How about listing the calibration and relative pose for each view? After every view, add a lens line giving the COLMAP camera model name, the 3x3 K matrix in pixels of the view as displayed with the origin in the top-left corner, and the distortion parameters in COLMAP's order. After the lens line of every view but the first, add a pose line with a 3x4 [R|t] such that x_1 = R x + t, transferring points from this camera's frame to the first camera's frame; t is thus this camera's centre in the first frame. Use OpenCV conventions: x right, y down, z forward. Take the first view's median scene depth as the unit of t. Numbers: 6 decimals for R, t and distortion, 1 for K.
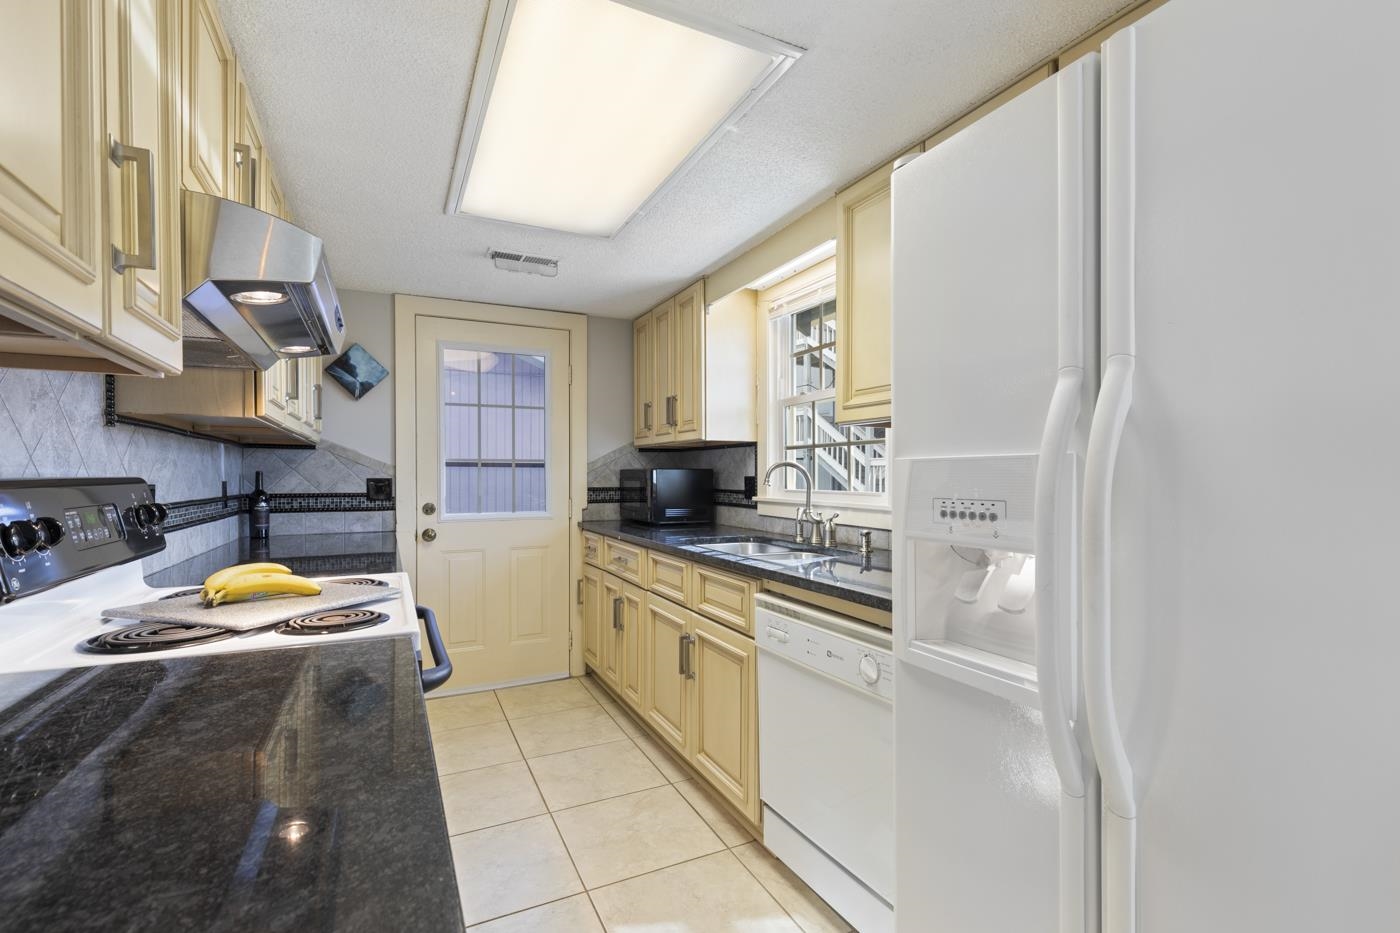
lens RADIAL K [[633.0, 0, 701.6], [0, 633.0, 475.2], [0, 0, 1]] dist [0.002973, 0.000652]
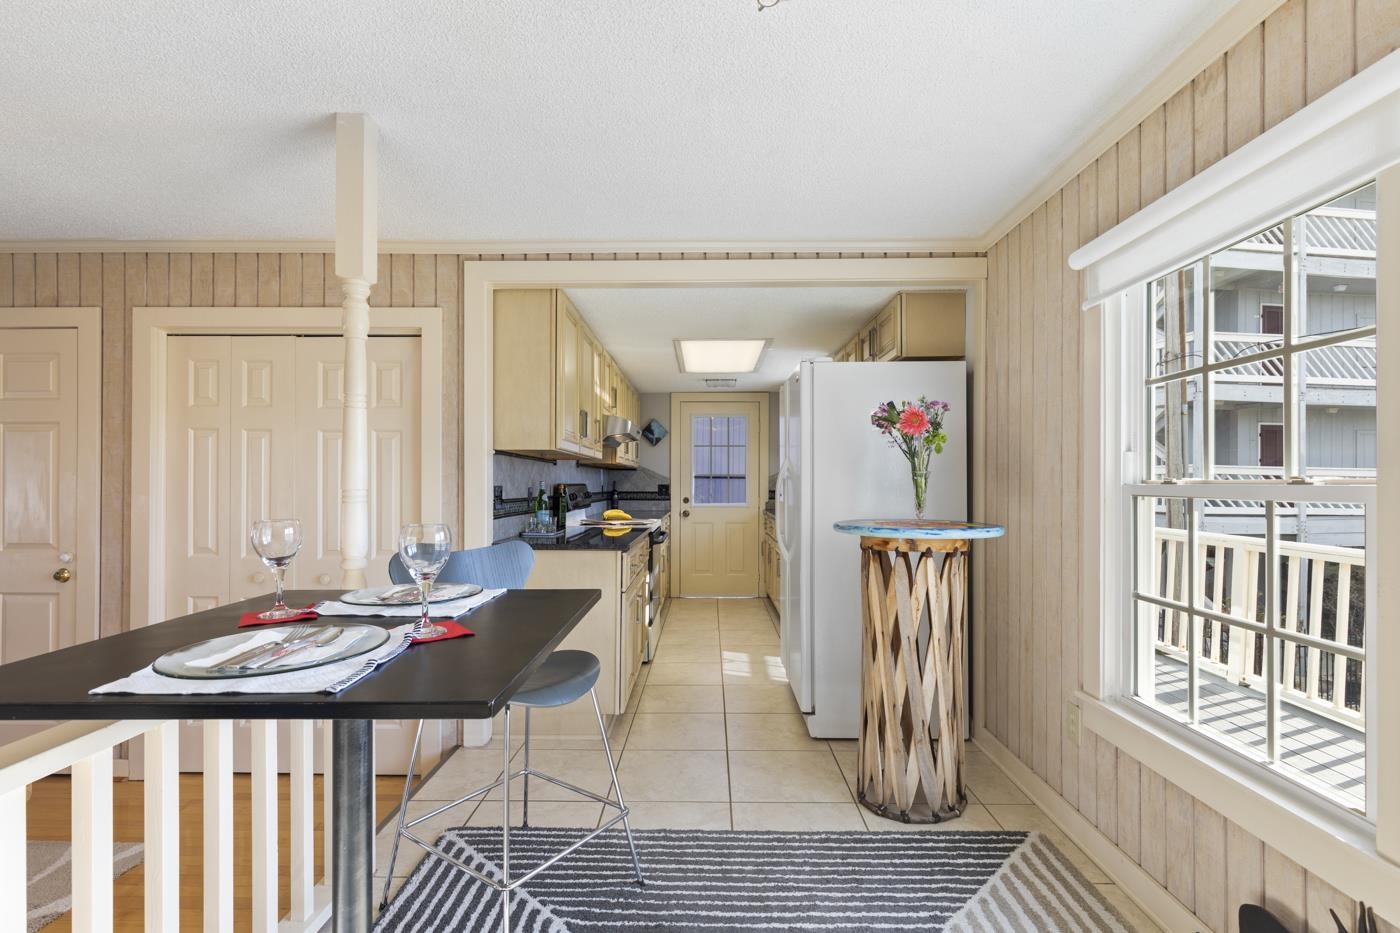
lens RADIAL K [[633.0, 0, 694.2], [0, 633.0, 479.2], [0, 0, 1]] dist [0.002973, 0.000652]
pose [[0.888218, 0.001632, -0.459419, 0.516767], [-0.004195, 0.999981, -0.004557, -0.003350], [0.459403, 0.005975, 0.888208, -0.766401]]
